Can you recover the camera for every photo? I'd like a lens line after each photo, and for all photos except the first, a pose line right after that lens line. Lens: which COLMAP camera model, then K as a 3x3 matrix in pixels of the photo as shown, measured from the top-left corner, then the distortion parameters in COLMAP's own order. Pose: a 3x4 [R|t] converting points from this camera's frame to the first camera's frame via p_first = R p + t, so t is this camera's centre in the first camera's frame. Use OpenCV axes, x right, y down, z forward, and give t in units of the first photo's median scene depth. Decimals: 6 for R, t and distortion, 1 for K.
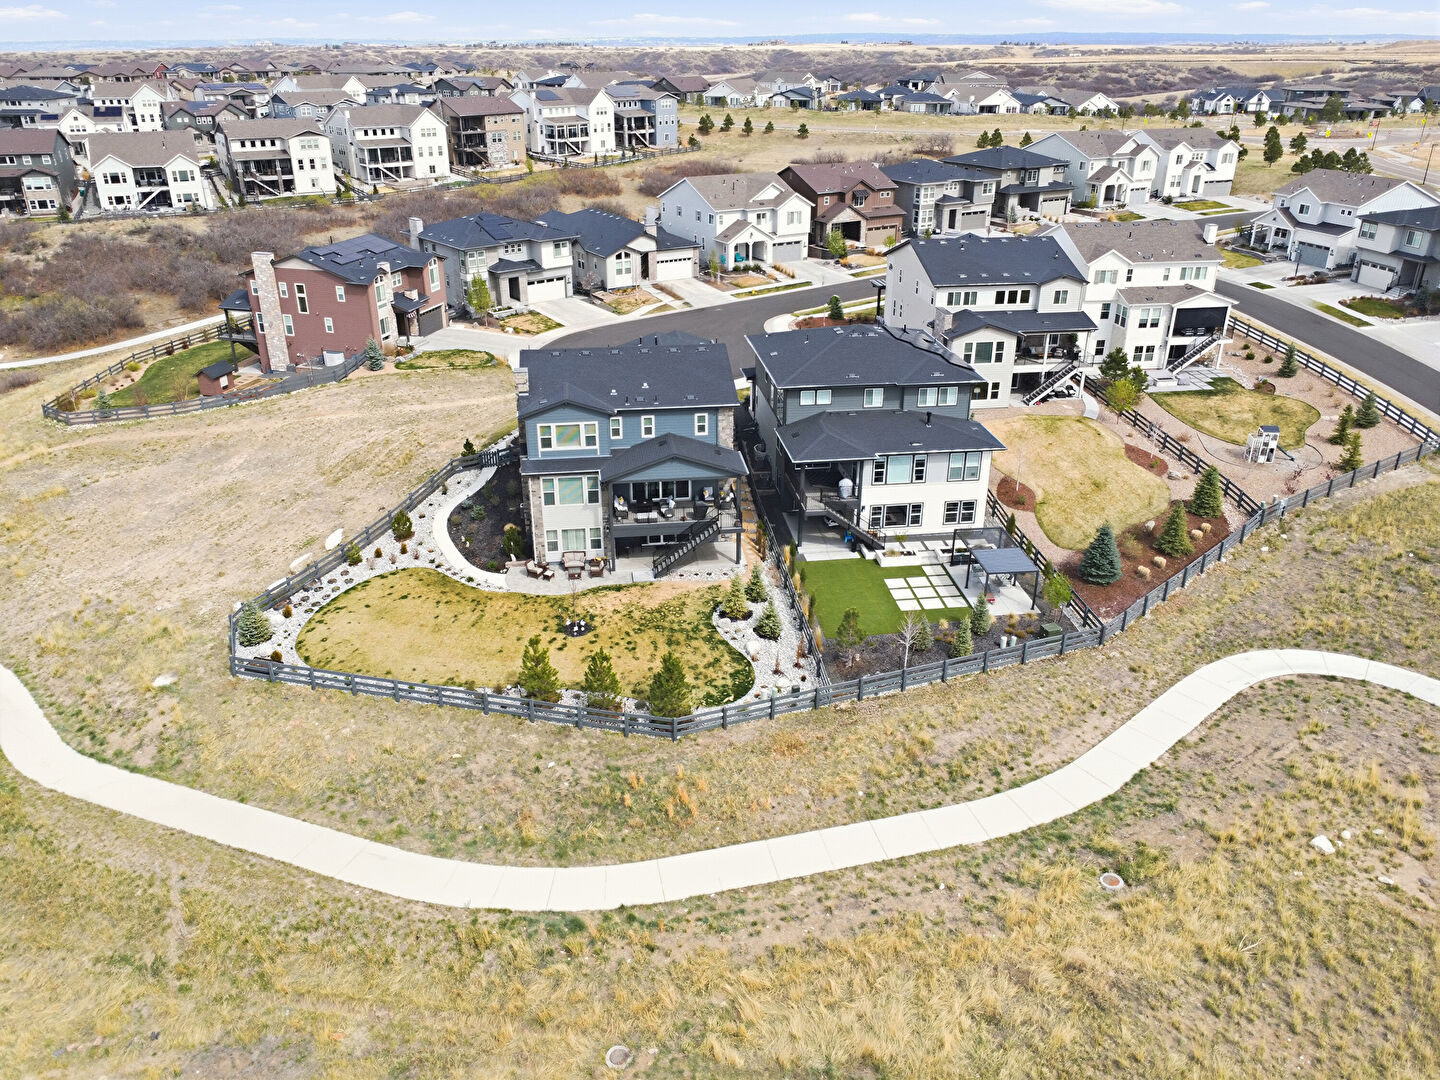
lens RADIAL K [[1075.7, 0, 724.3], [0, 1075.7, 538.9], [0, 0, 1]] dist [0.000479, -0.005149]
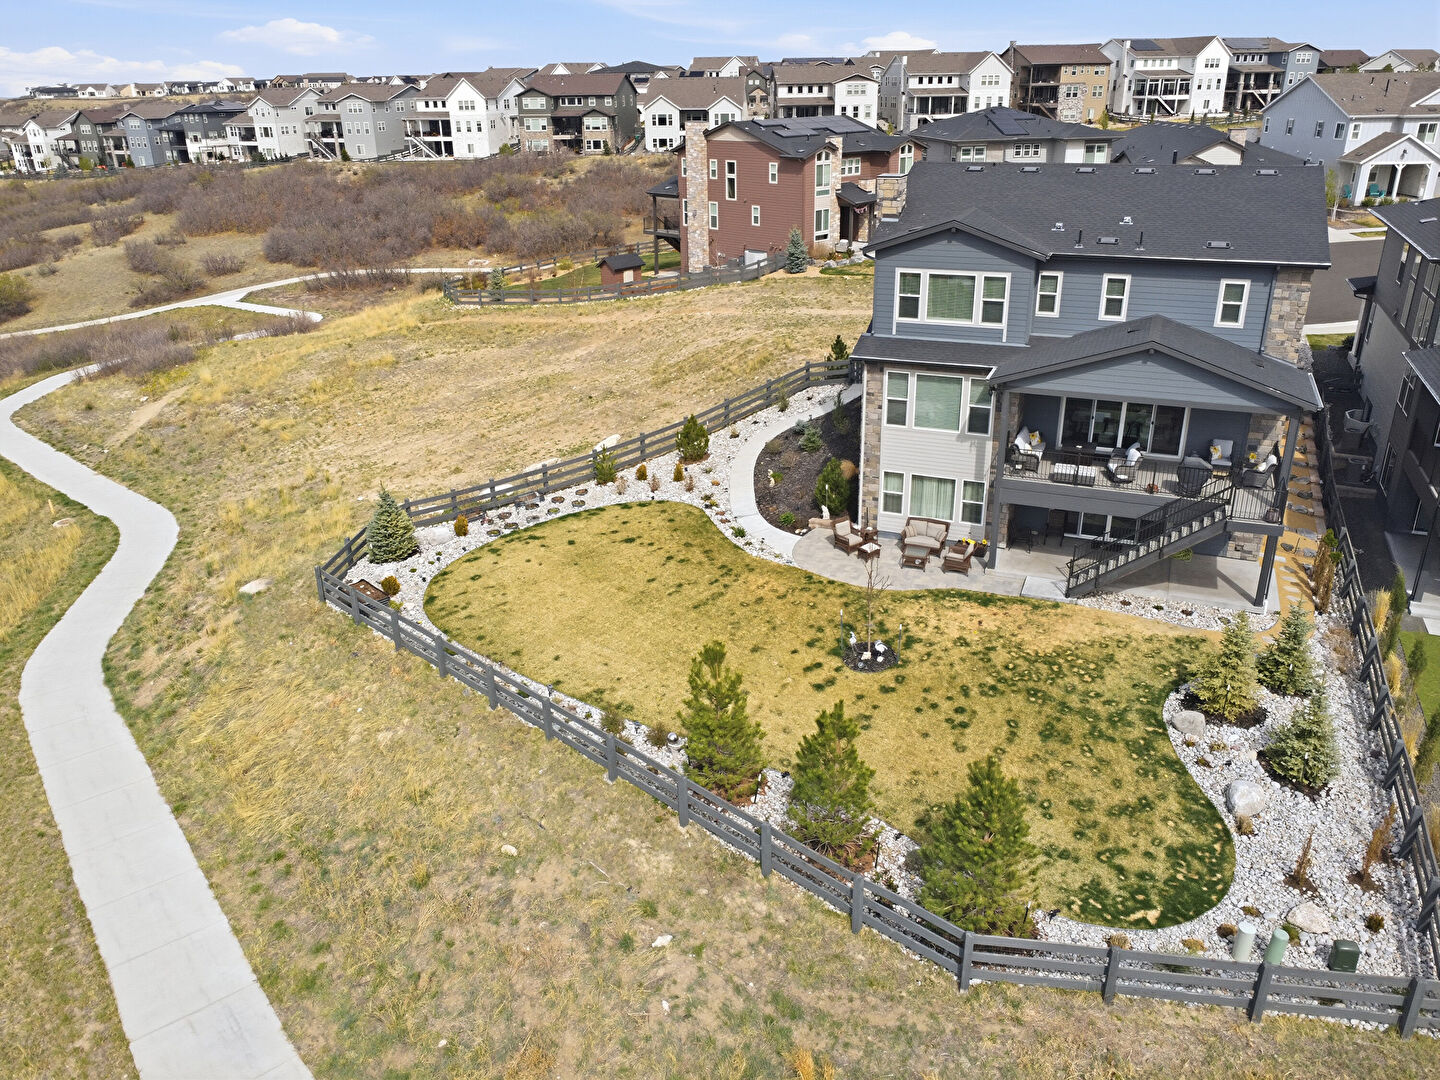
lens RADIAL K [[1075.7, 0, 720.7], [0, 1075.7, 536.9], [0, 0, 1]] dist [0.000479, -0.005149]
pose [[0.866277, 0.179476, -0.466212, 0.008101], [-0.193314, 0.980964, 0.018437, 0.010865], [0.460646, 0.074154, 0.884481, 0.171272]]
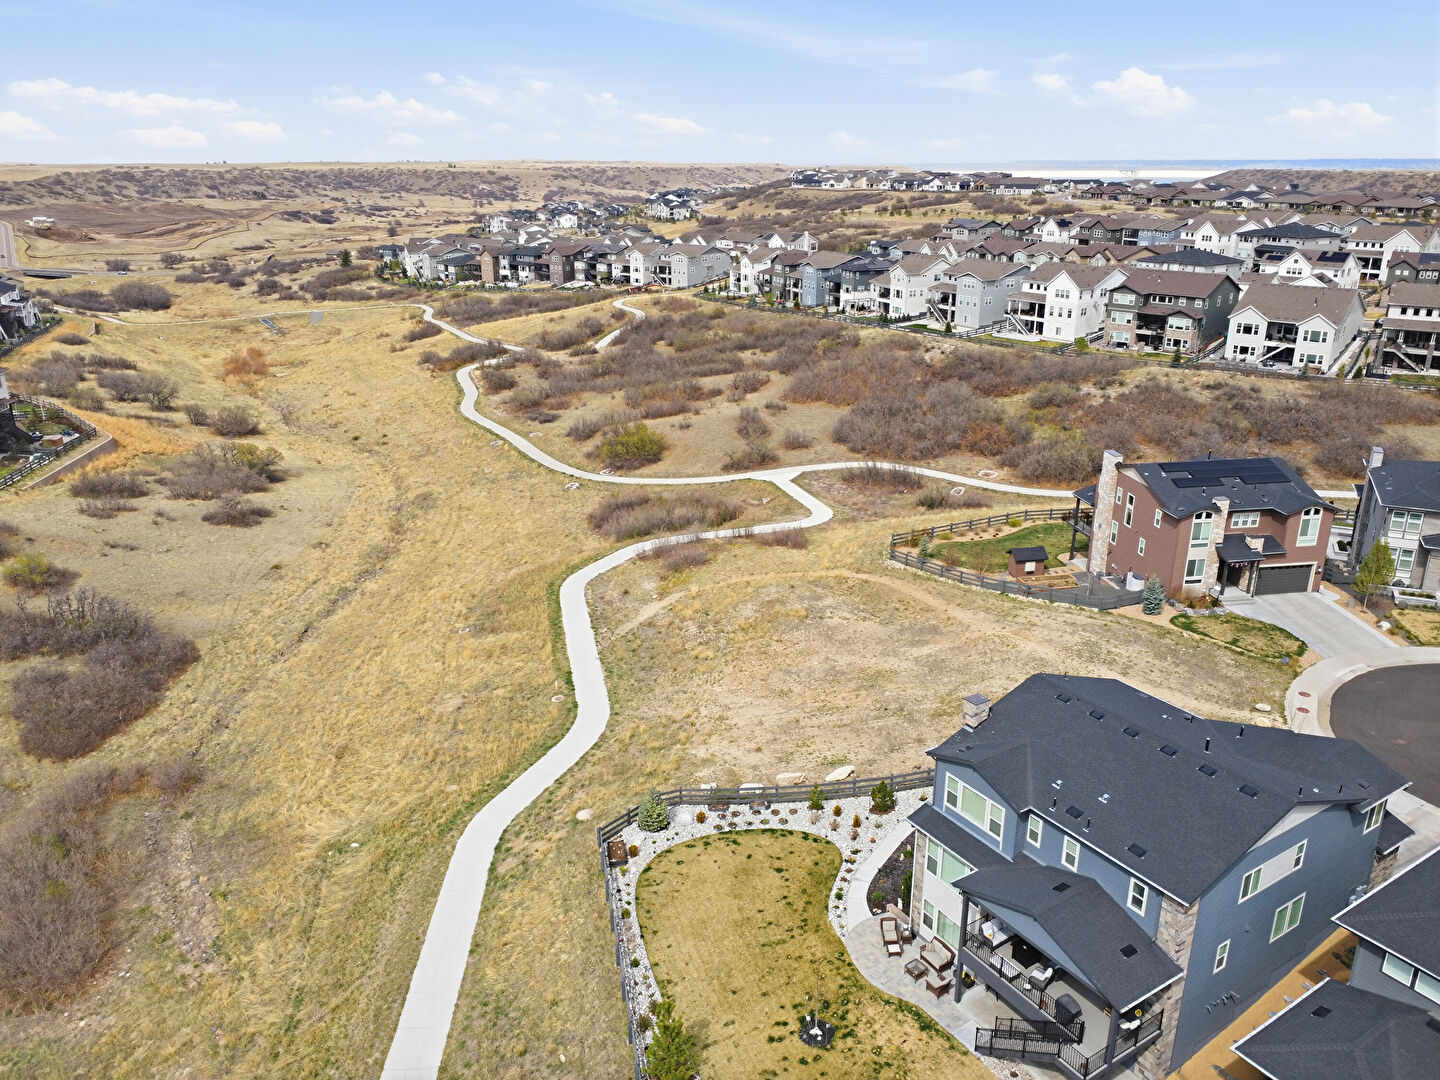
lens RADIAL K [[1075.7, 0, 720.9], [0, 1075.7, 537.1], [0, 0, 1]] dist [0.000479, -0.005149]
pose [[0.421226, 0.302249, -0.855110, 0.126160], [-0.380872, 0.914621, 0.135667, -0.105040], [0.823107, 0.268541, 0.500380, 0.150553]]
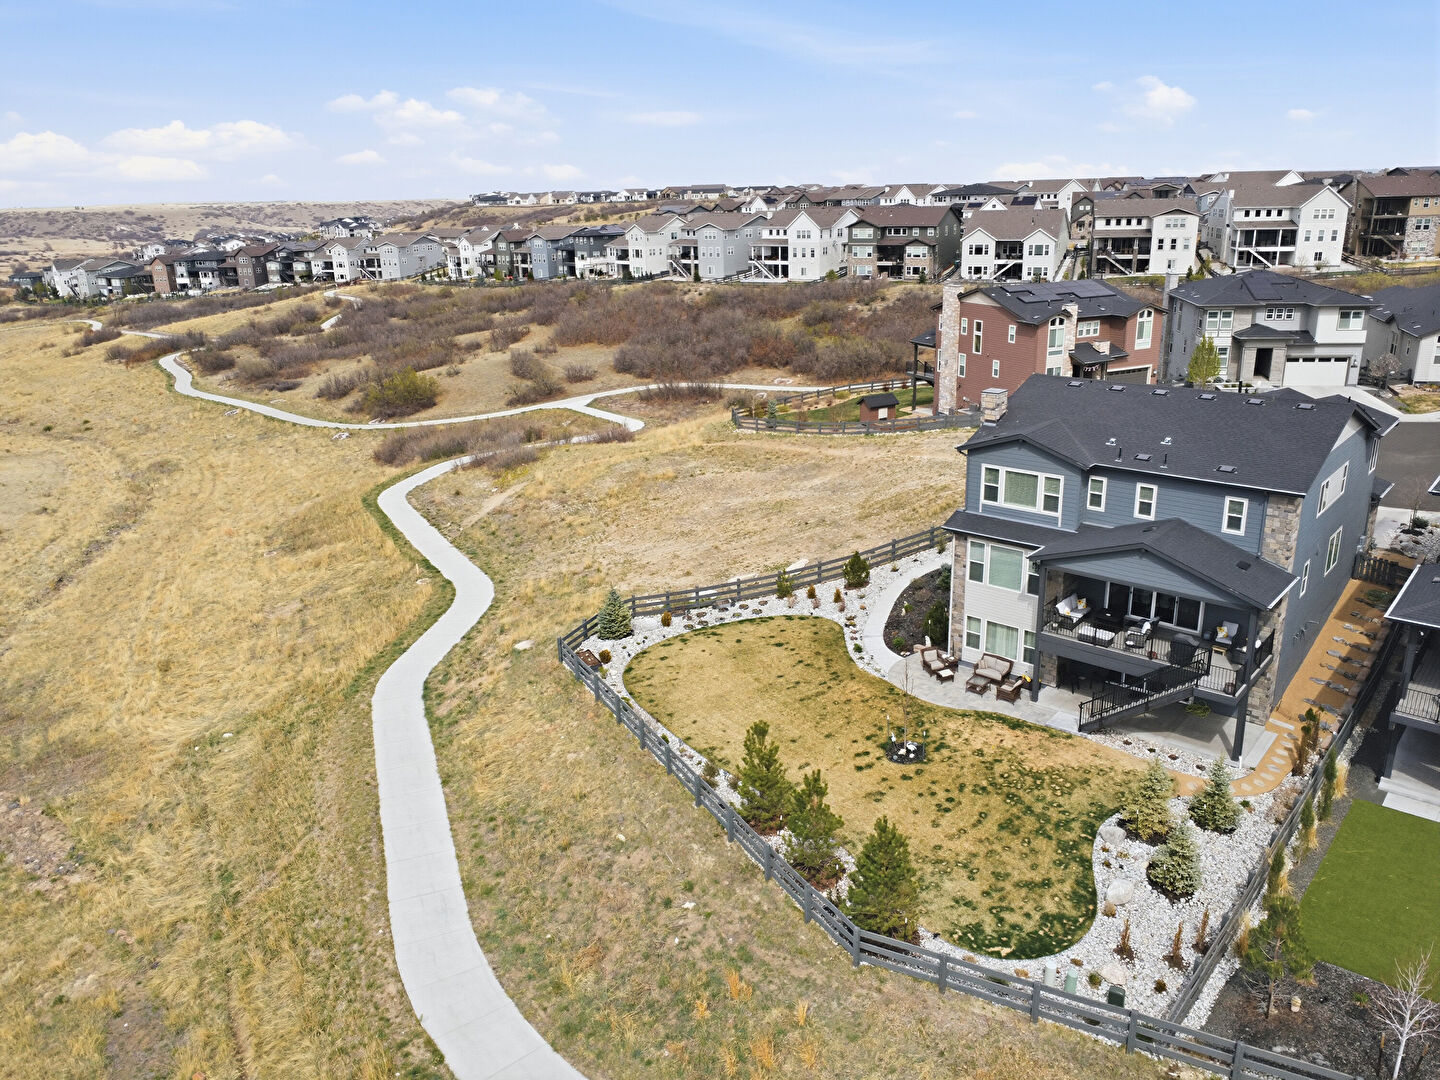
lens RADIAL K [[1075.7, 0, 721.0], [0, 1075.7, 539.5], [0, 0, 1]] dist [0.000479, -0.005149]
pose [[0.664058, 0.214451, -0.716267, 0.078757], [-0.290632, 0.956684, 0.016985, -0.007373], [0.688884, 0.196891, 0.697620, 0.137853]]
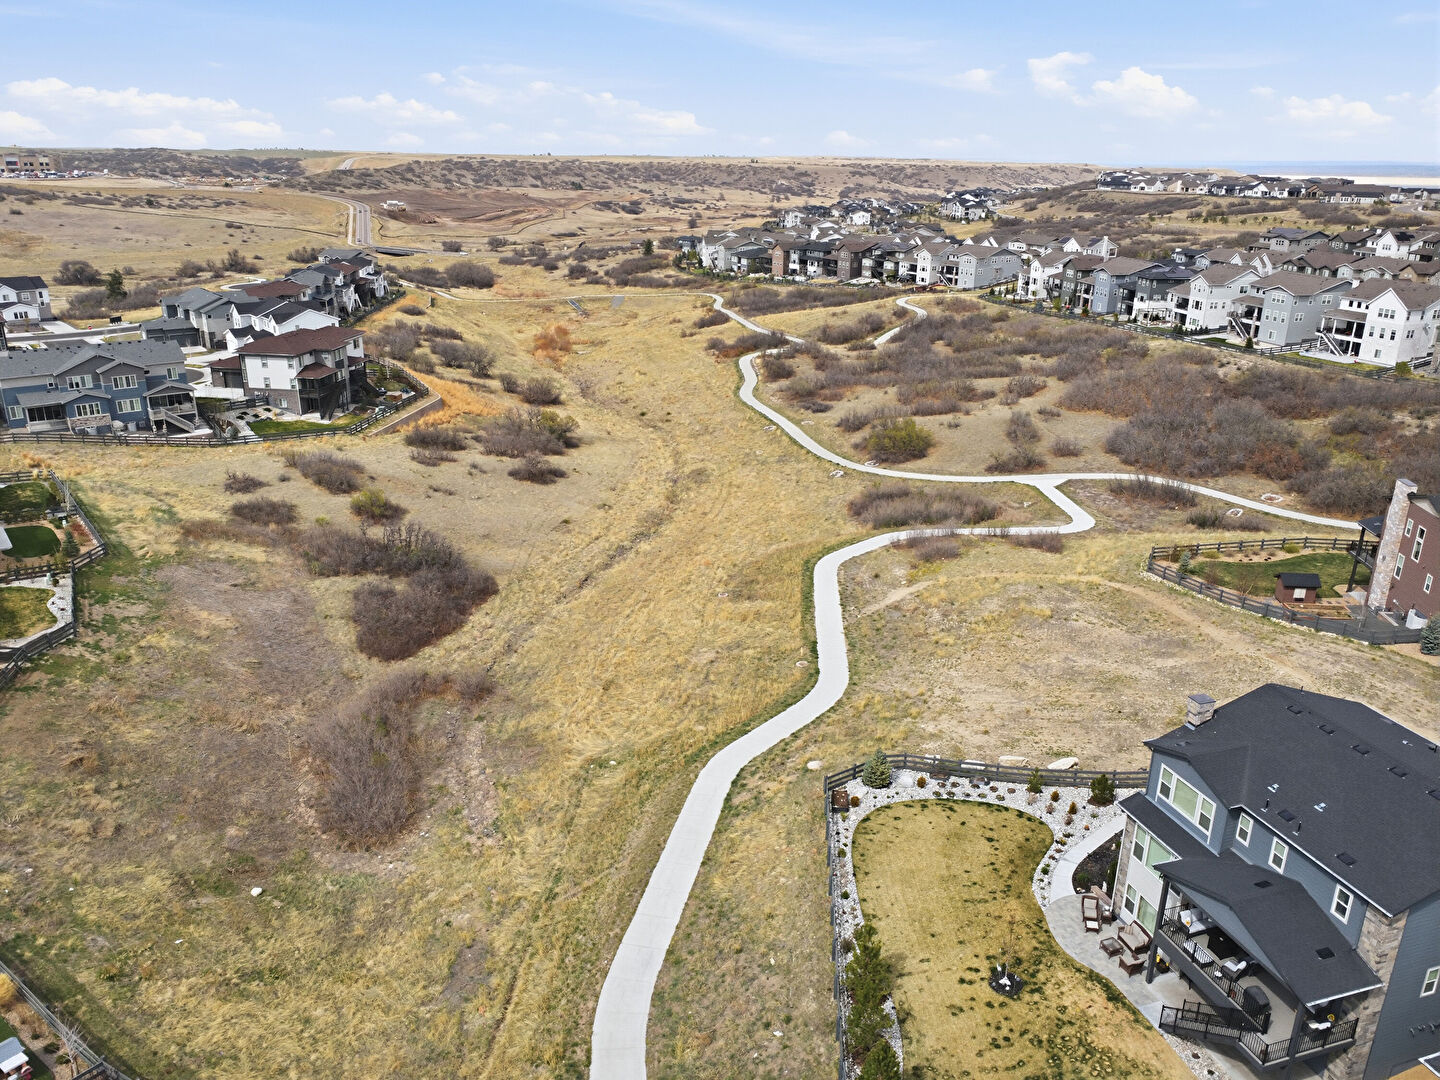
lens RADIAL K [[1075.7, 0, 720.6], [0, 1075.7, 537.7], [0, 0, 1]] dist [0.000479, -0.005149]
pose [[0.172232, 0.334954, -0.926359, 0.156205], [-0.425788, 0.873336, 0.236618, -0.104630], [0.888280, 0.353680, 0.293036, 0.143423]]
